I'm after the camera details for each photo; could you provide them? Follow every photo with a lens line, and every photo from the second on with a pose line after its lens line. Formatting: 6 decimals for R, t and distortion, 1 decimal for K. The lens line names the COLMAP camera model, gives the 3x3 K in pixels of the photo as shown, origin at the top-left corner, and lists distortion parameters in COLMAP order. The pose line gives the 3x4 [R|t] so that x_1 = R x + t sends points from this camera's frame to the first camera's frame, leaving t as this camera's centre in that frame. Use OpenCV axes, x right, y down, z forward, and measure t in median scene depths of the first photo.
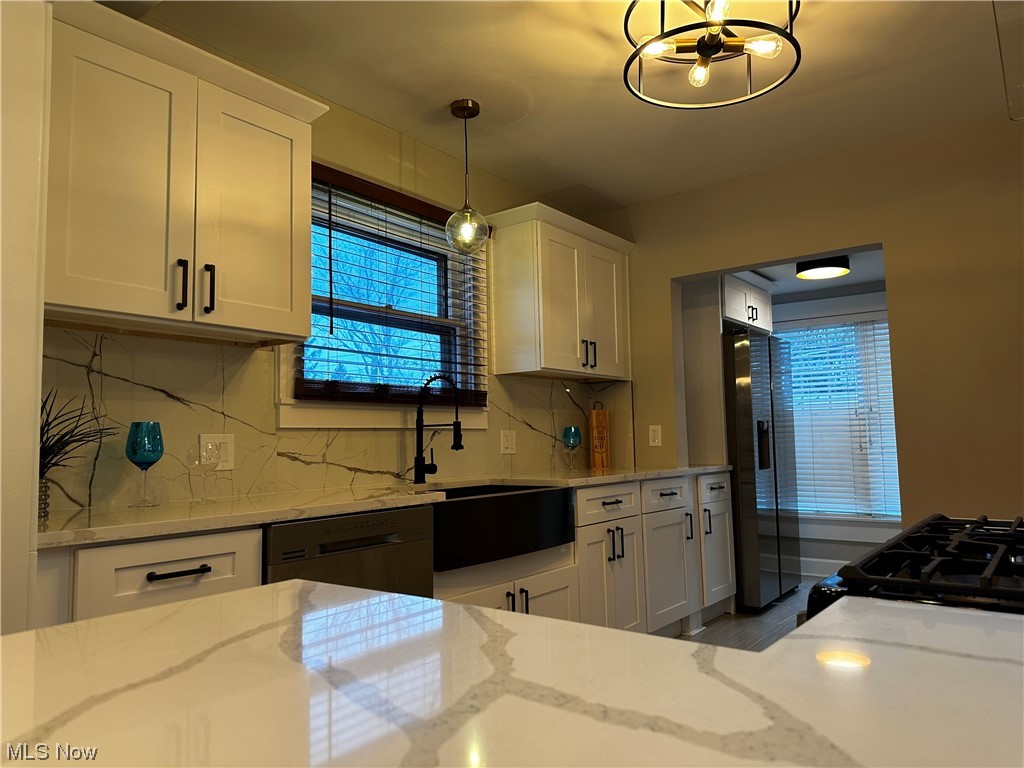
lens RADIAL K [[713.7, 0, 518.9], [0, 713.7, 386.7], [0, 0, 1]] dist [0.074475, -0.082730]
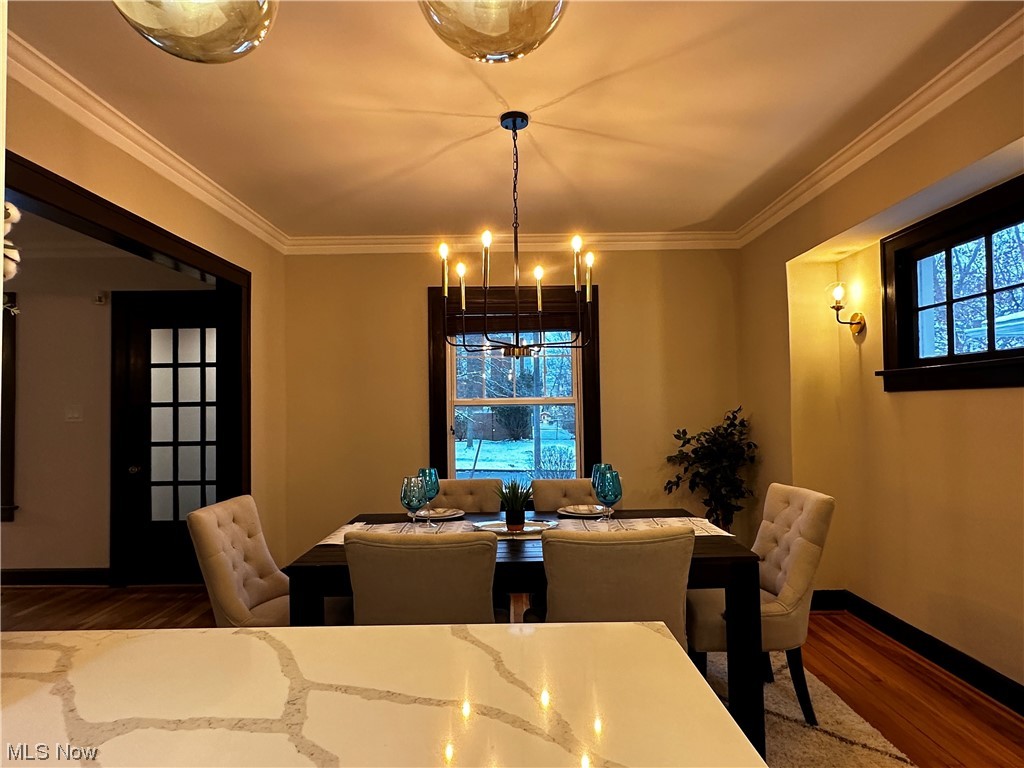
lens RADIAL K [[586.8, 0, 511.9], [0, 586.8, 389.1], [0, 0, 1]] dist [-0.012541, 0.007762]
pose [[-0.795610, 0.010605, -0.605716, 0.060627], [0.074806, 0.993915, -0.080856, -0.027197], [0.601173, -0.109641, -0.791562, 0.417894]]
